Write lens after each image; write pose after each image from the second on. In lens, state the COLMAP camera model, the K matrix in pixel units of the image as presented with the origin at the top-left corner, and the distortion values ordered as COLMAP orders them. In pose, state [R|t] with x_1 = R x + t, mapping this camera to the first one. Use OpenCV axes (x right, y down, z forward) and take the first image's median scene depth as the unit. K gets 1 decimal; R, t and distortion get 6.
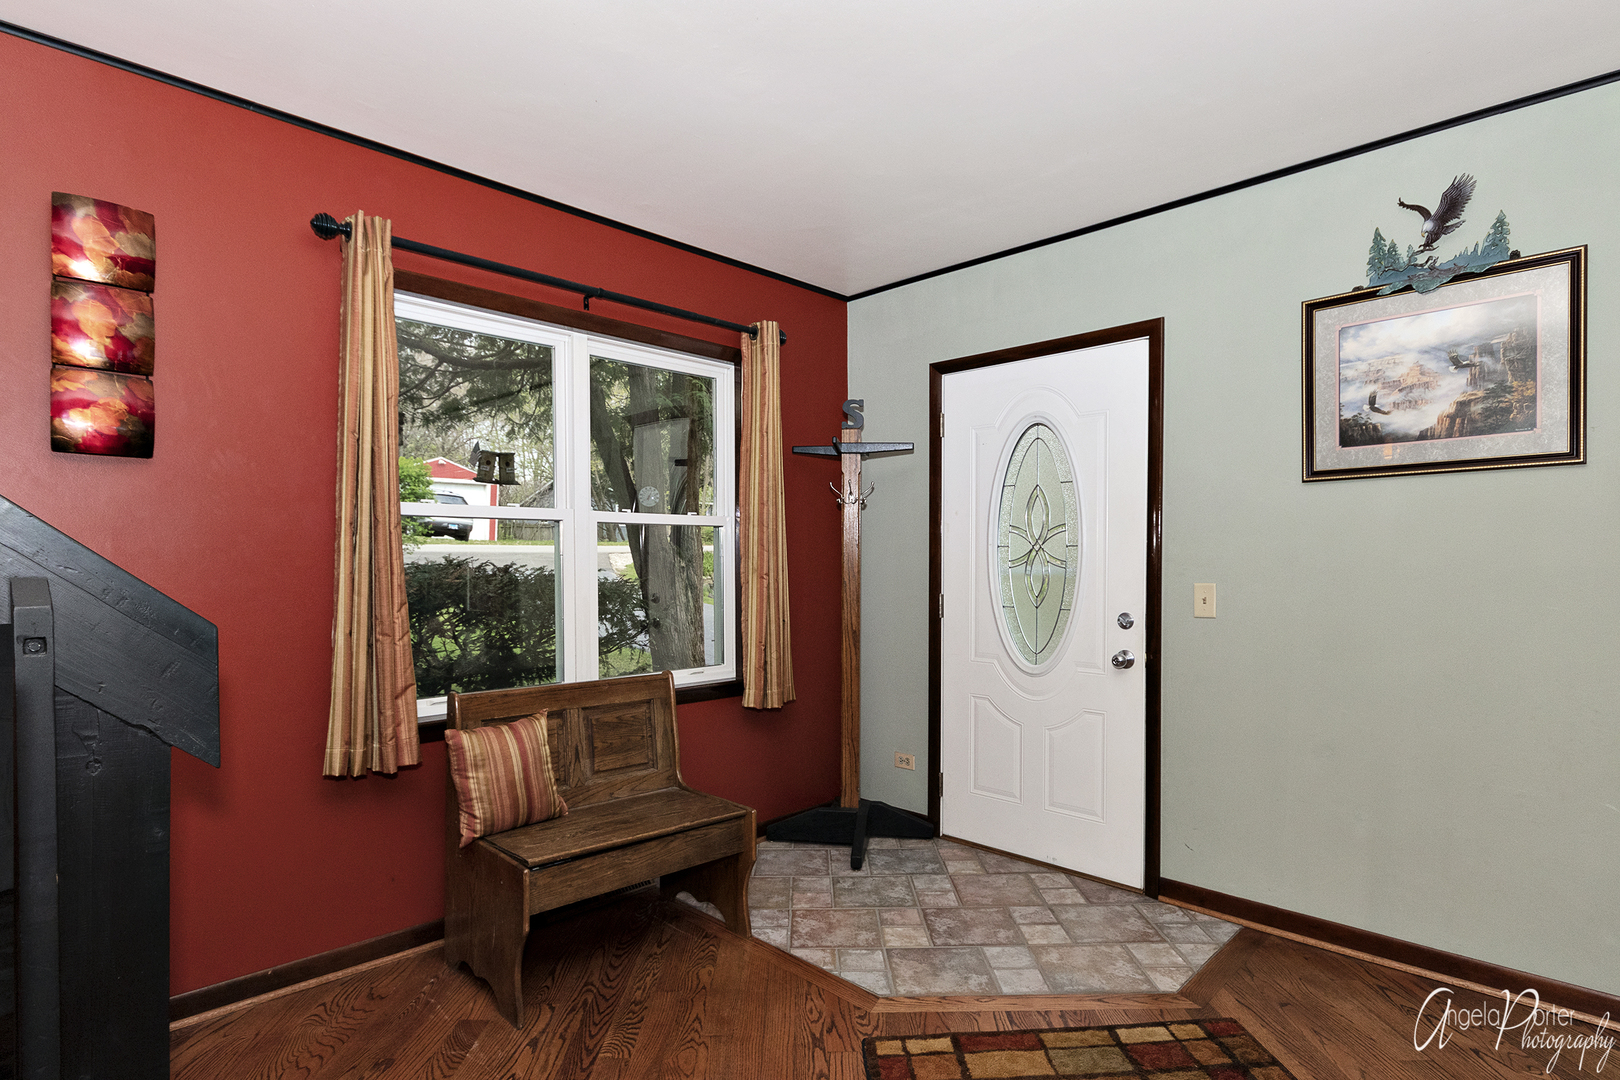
lens RADIAL K [[850.4, 0, 802.7], [0, 850.4, 567.1], [0, 0, 1]] dist [0.016132, 0.000646]
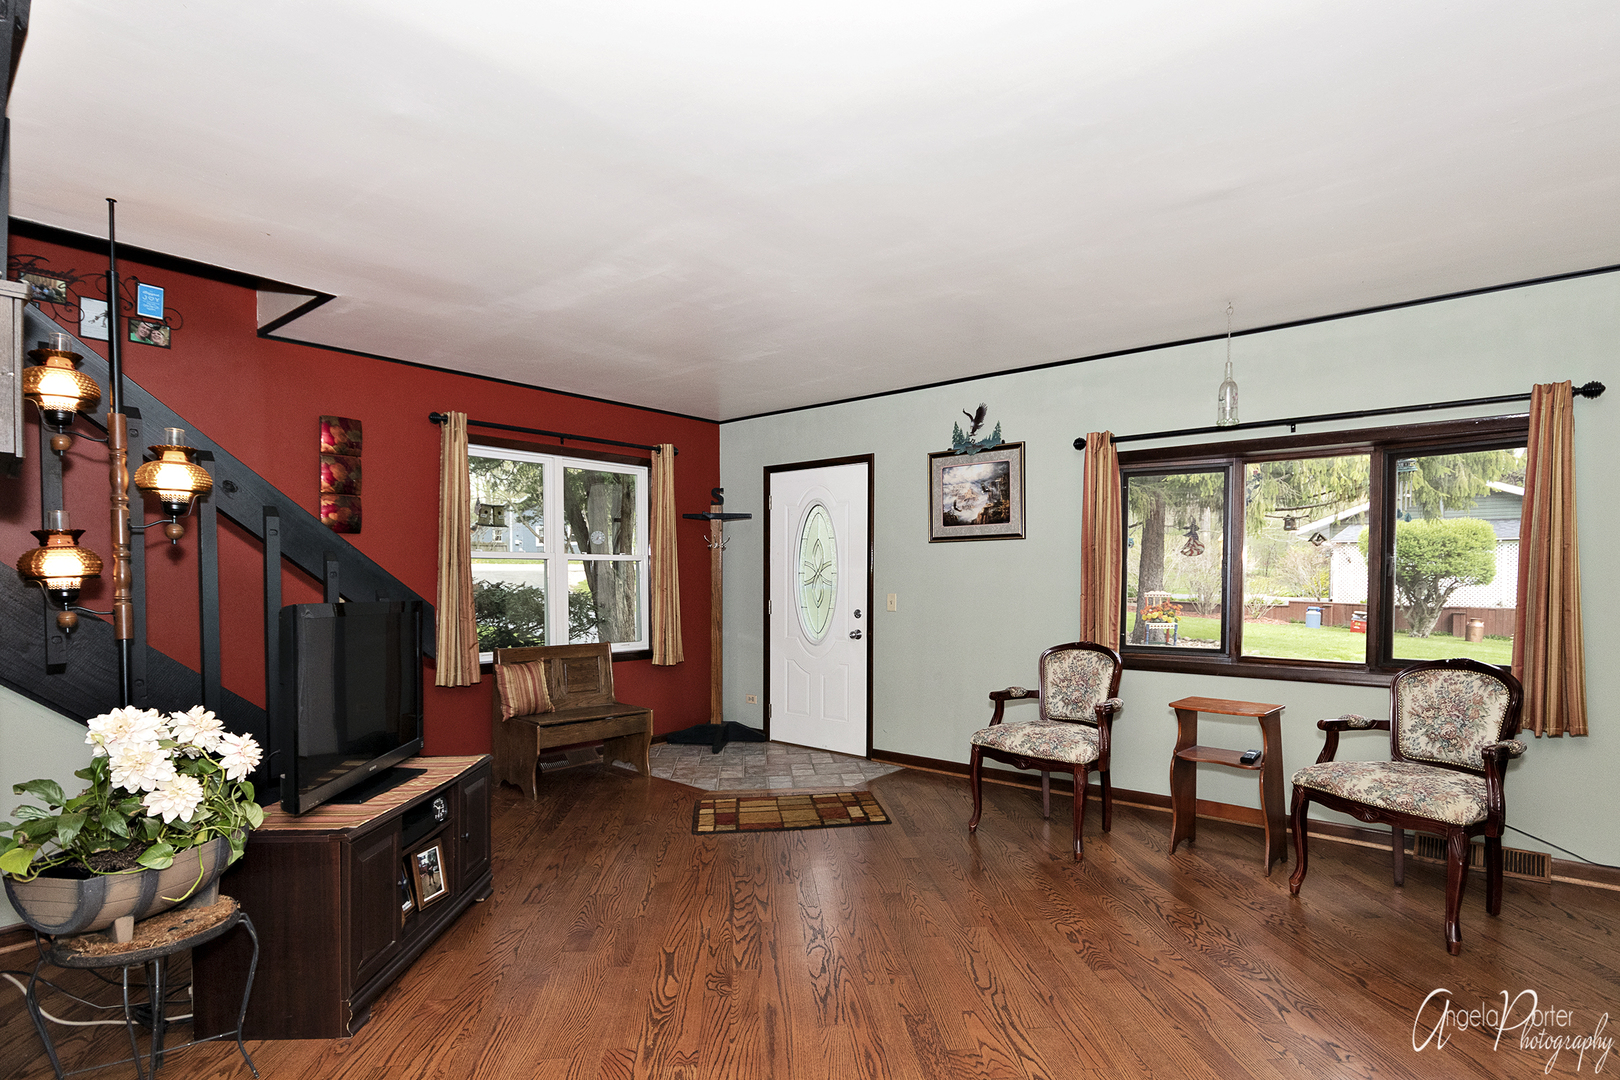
lens RADIAL K [[850.4, 0, 824.4], [0, 850.4, 587.8], [0, 0, 1]] dist [0.016132, 0.000646]
pose [[0.996886, 0.000178, 0.078859, 0.159479], [-0.000710, 0.999977, 0.006714, -0.006137], [-0.078856, -0.006749, 0.996863, -0.848900]]
